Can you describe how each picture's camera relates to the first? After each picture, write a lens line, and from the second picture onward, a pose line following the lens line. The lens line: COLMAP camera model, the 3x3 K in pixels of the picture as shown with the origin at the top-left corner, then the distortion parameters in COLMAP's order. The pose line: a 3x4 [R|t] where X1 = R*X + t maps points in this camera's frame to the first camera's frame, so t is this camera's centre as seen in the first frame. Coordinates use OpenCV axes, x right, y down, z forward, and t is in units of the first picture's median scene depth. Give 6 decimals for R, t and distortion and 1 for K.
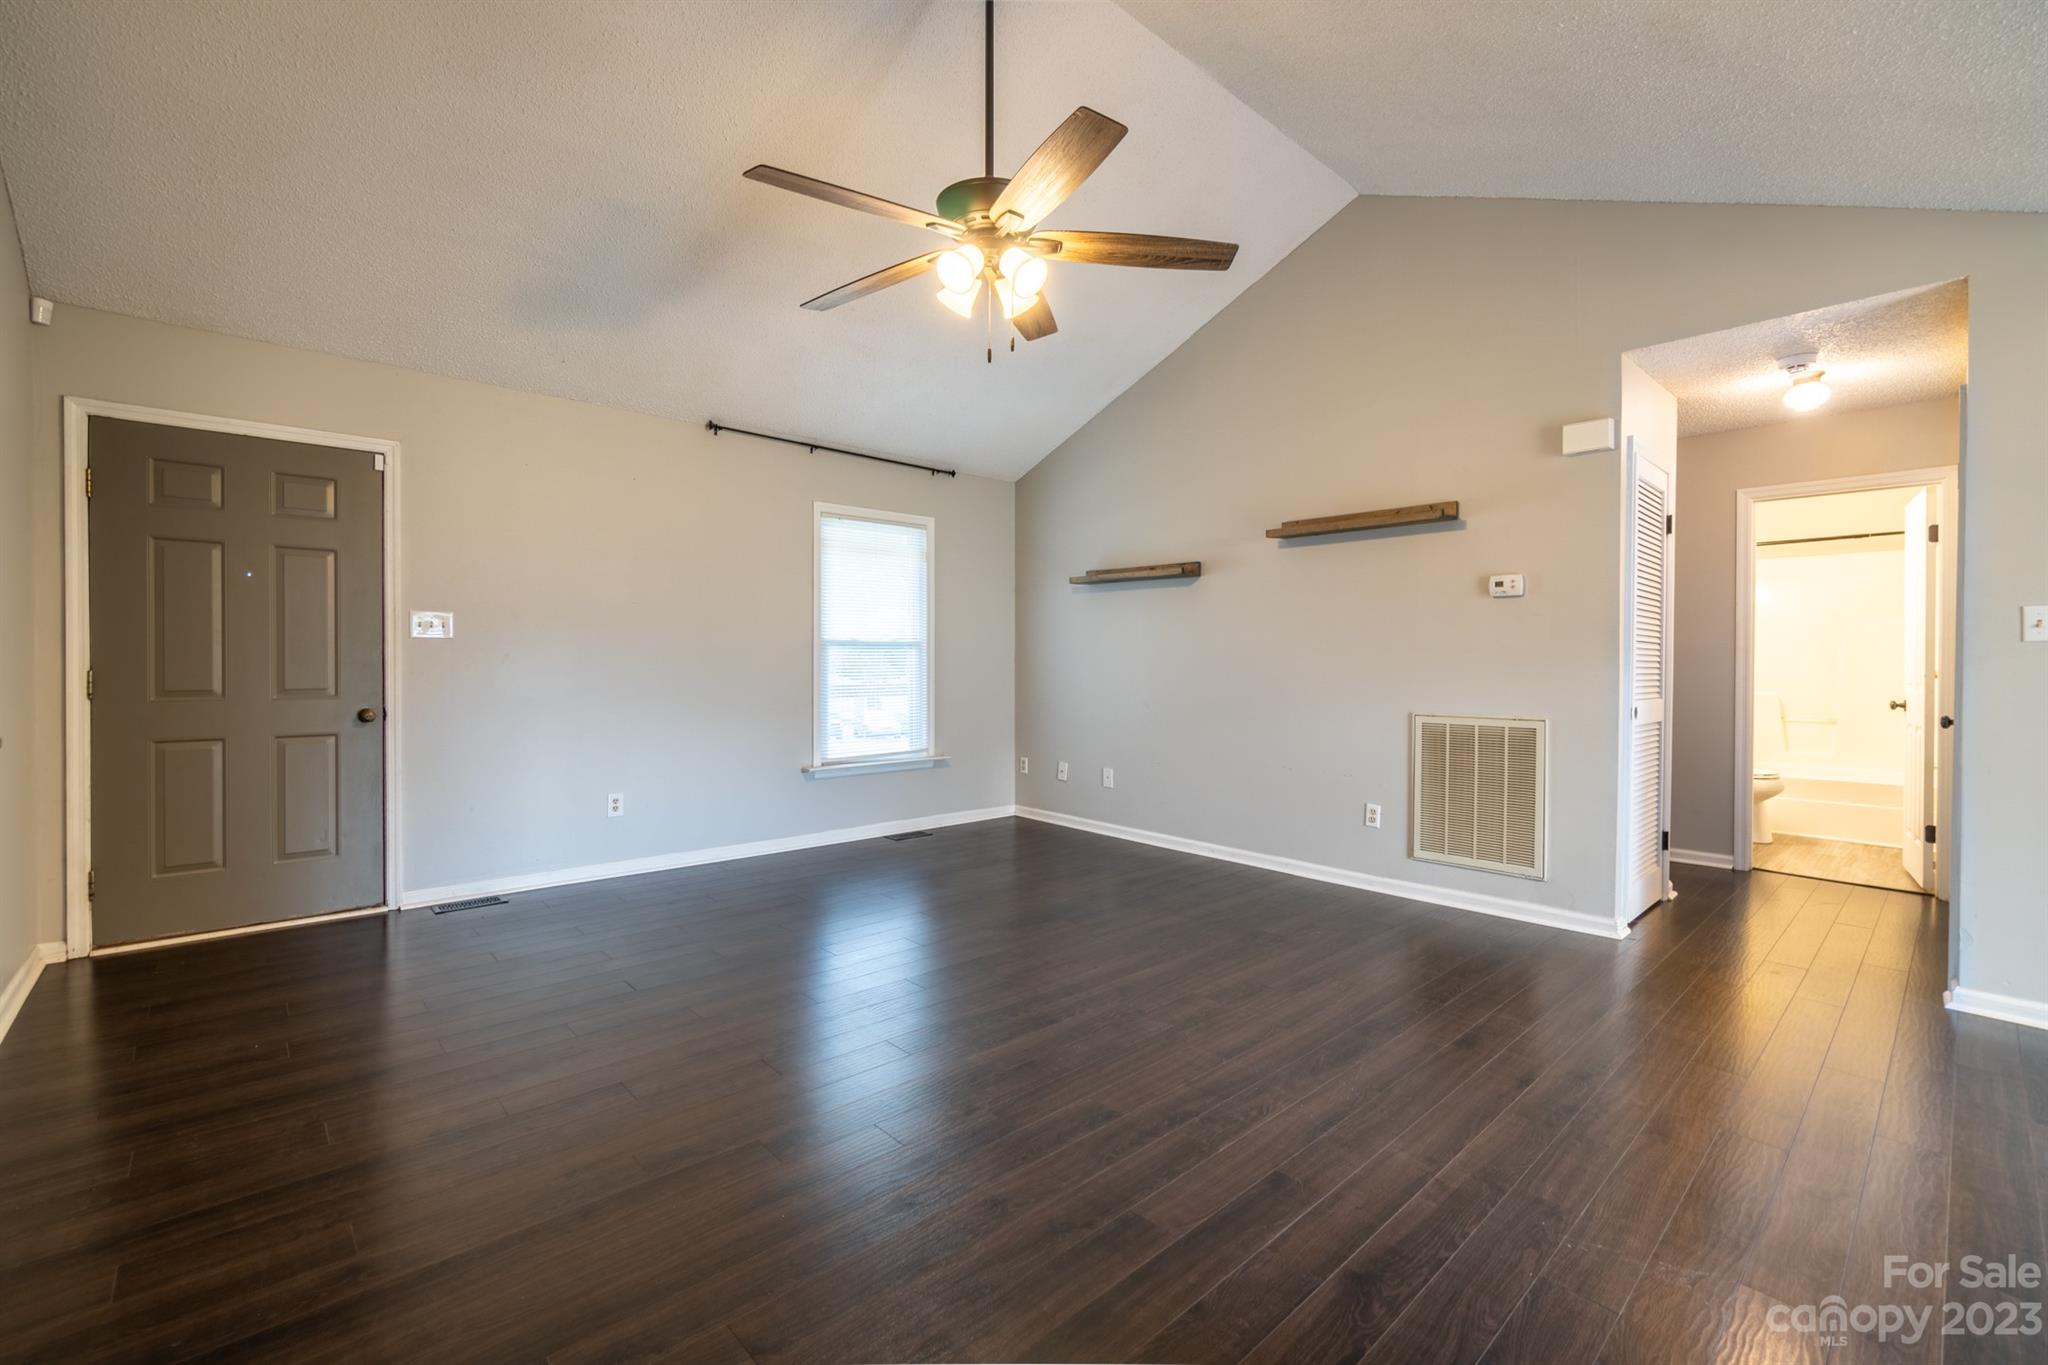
lens RADIAL K [[878.0, 0, 1001.3], [0, 878.0, 668.6], [0, 0, 1]] dist [-0.007469, 0.000166]
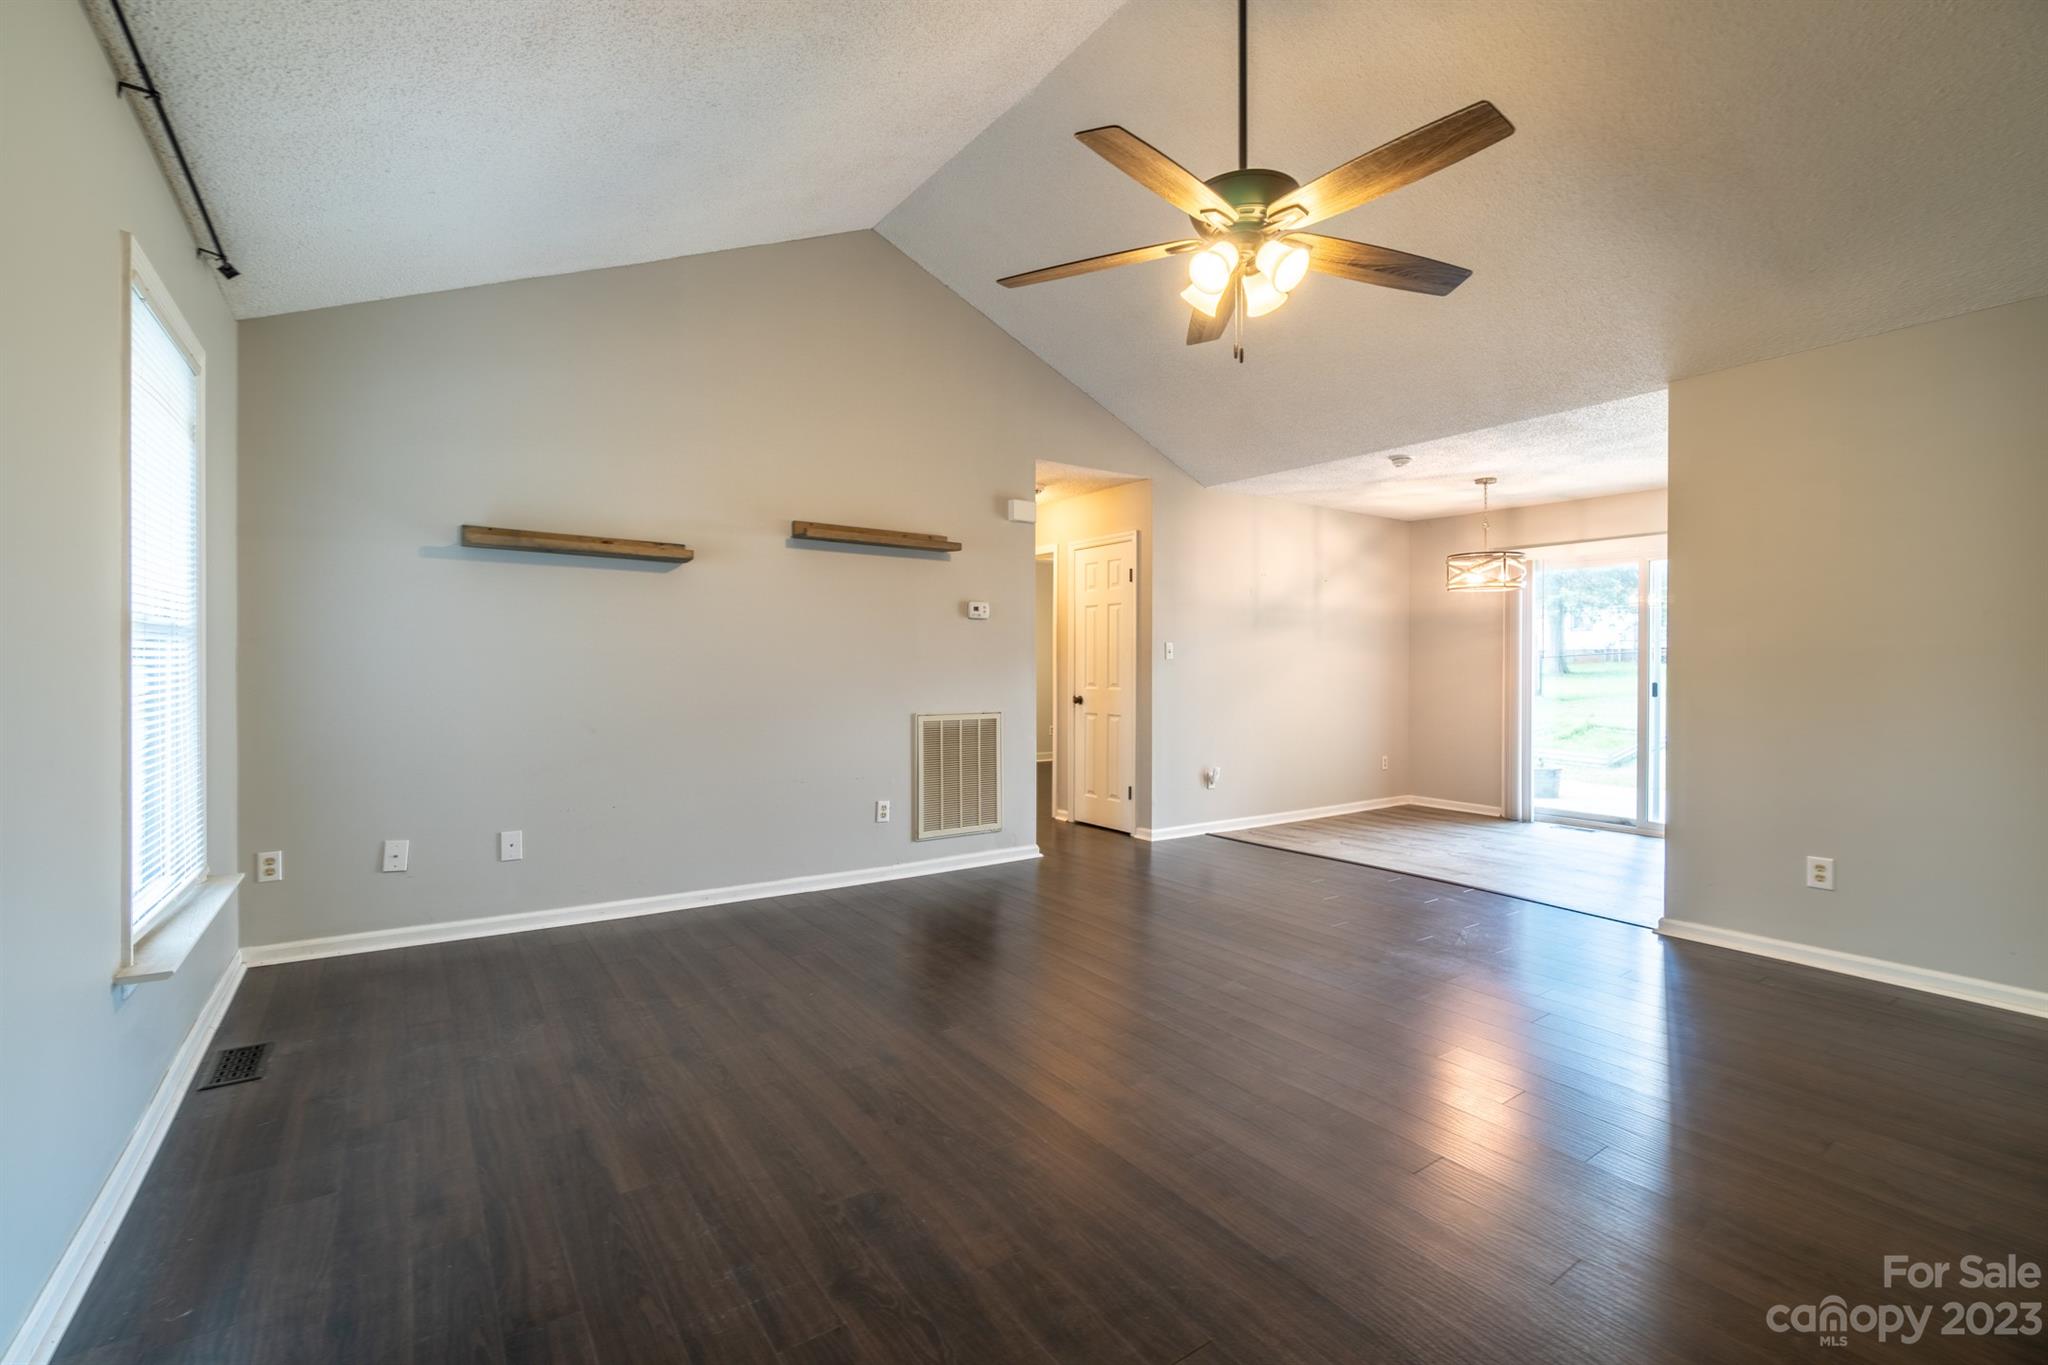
lens RADIAL K [[878.0, 0, 1001.3], [0, 878.0, 668.6], [0, 0, 1]] dist [-0.007469, 0.000166]
pose [[0.126034, -0.000397, 0.992026, -0.674429], [0.007664, 0.999970, -0.000574, -0.007238], [-0.991996, 0.007675, 0.126033, 0.765105]]
